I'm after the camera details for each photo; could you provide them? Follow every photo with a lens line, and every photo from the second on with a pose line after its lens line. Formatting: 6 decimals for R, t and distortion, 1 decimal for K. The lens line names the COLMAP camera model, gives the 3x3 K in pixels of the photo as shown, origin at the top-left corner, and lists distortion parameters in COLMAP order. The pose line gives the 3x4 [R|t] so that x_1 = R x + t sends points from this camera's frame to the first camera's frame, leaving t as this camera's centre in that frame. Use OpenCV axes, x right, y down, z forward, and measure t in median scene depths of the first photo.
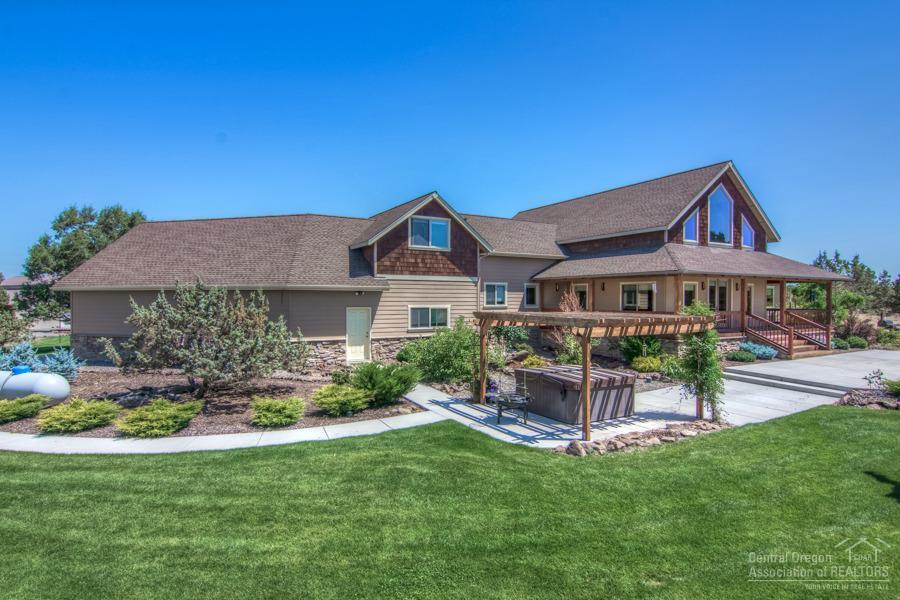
lens RADIAL K [[473.2, 0, 450.5], [0, 473.2, 299.2], [0, 0, 1]] dist [-0.024450, -0.000447]
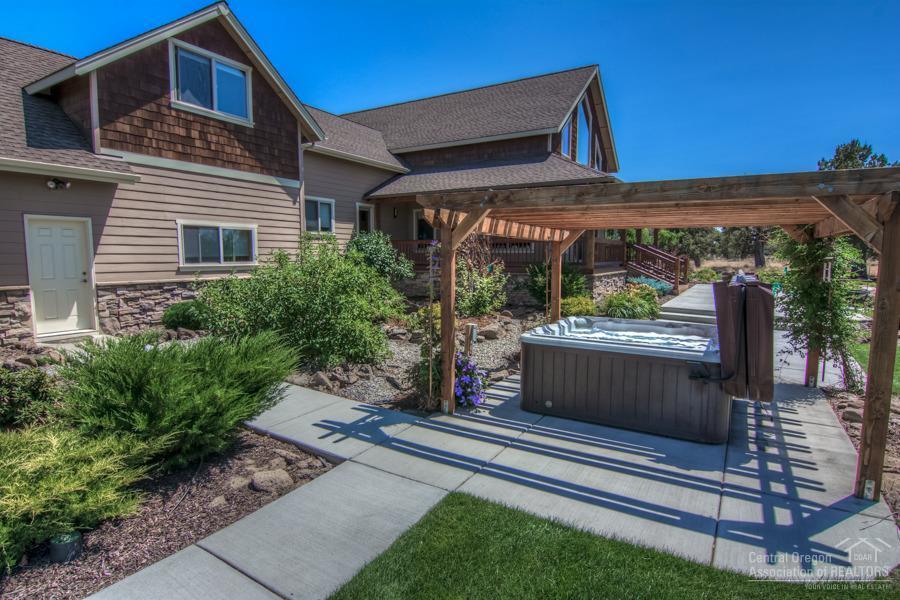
lens RADIAL K [[487.9, 0, 449.0], [0, 487.9, 304.8], [0, 0, 1]] dist [-0.010302, -0.005892]
pose [[0.879884, -0.049213, 0.472634, -0.084711], [-0.001293, 0.994371, 0.105947, 0.049745], [-0.475188, -0.093833, 0.874867, 0.396891]]
